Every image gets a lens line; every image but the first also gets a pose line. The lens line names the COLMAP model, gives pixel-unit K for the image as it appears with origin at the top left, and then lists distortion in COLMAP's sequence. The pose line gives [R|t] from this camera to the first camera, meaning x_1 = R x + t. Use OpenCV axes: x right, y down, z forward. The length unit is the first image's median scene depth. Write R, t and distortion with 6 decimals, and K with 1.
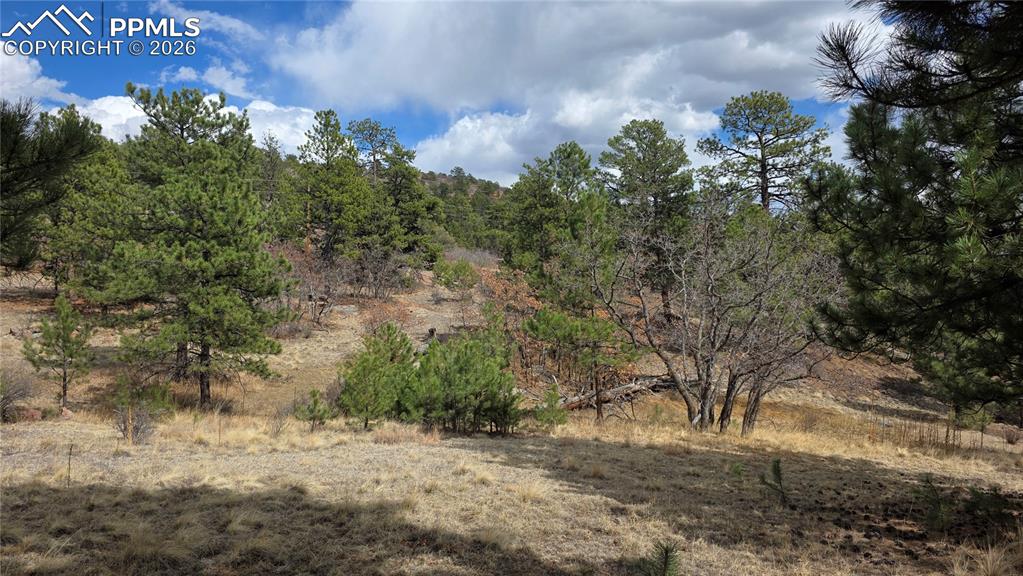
lens RADIAL K [[679.5, 0, 511.5], [0, 679.5, 288.0], [0, 0, 1]] dist [0.056080, -0.046547]
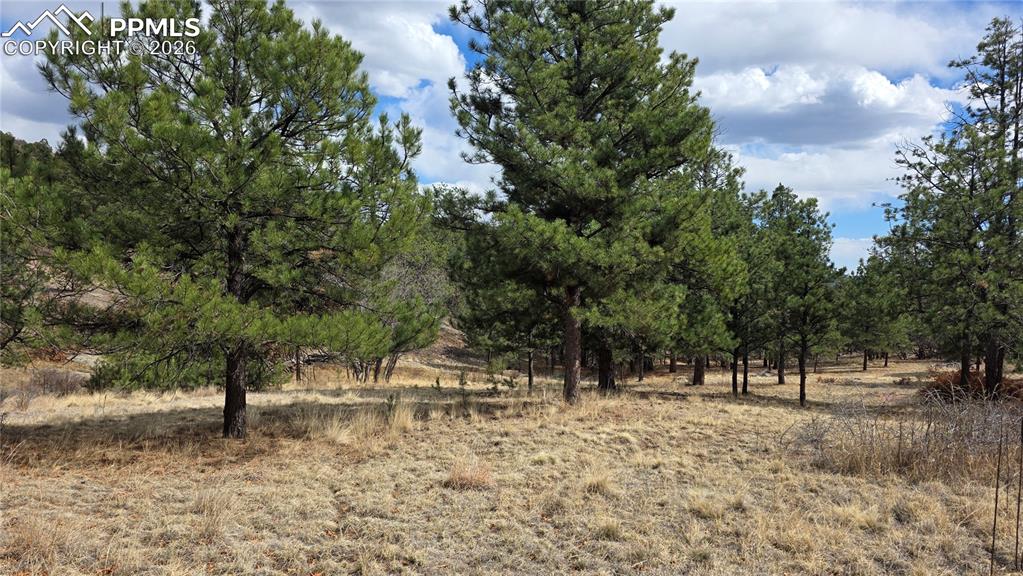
lens RADIAL K [[679.5, 0, 511.5], [0, 679.5, 288.0], [0, 0, 1]] dist [0.056080, -0.046547]
pose [[0.814320, 0.009823, 0.580333, -0.243959], [-0.026554, 0.999440, 0.020343, -0.037132], [-0.579808, -0.031976, 0.814125, -0.335040]]
